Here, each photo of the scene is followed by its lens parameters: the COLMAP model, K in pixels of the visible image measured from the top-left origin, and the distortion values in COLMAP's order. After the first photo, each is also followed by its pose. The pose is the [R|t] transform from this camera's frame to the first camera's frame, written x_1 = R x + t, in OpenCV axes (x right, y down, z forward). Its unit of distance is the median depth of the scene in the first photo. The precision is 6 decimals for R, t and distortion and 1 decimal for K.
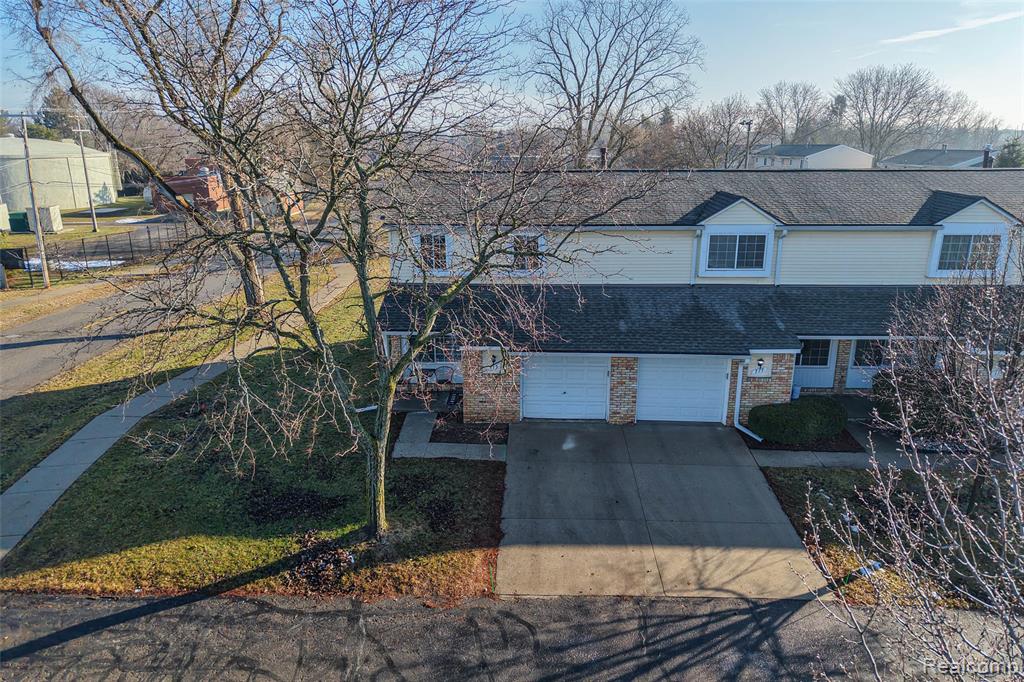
lens RADIAL K [[687.6, 0, 493.4], [0, 687.6, 334.8], [0, 0, 1]] dist [0.035821, -0.040530]
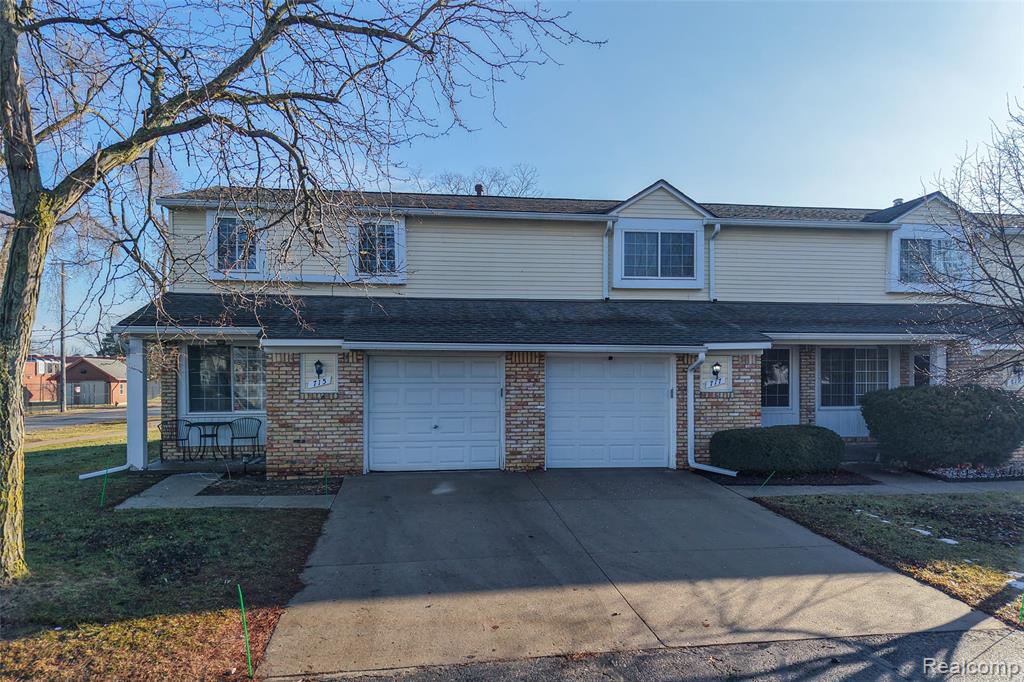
lens RADIAL K [[687.6, 0, 496.6], [0, 687.6, 377.9], [0, 0, 1]] dist [0.035821, -0.040530]
pose [[0.983184, 0.009608, 0.182365, 0.055754], [0.040446, 0.962358, -0.268760, 0.279443], [-0.178082, 0.271616, 0.945786, 0.483301]]
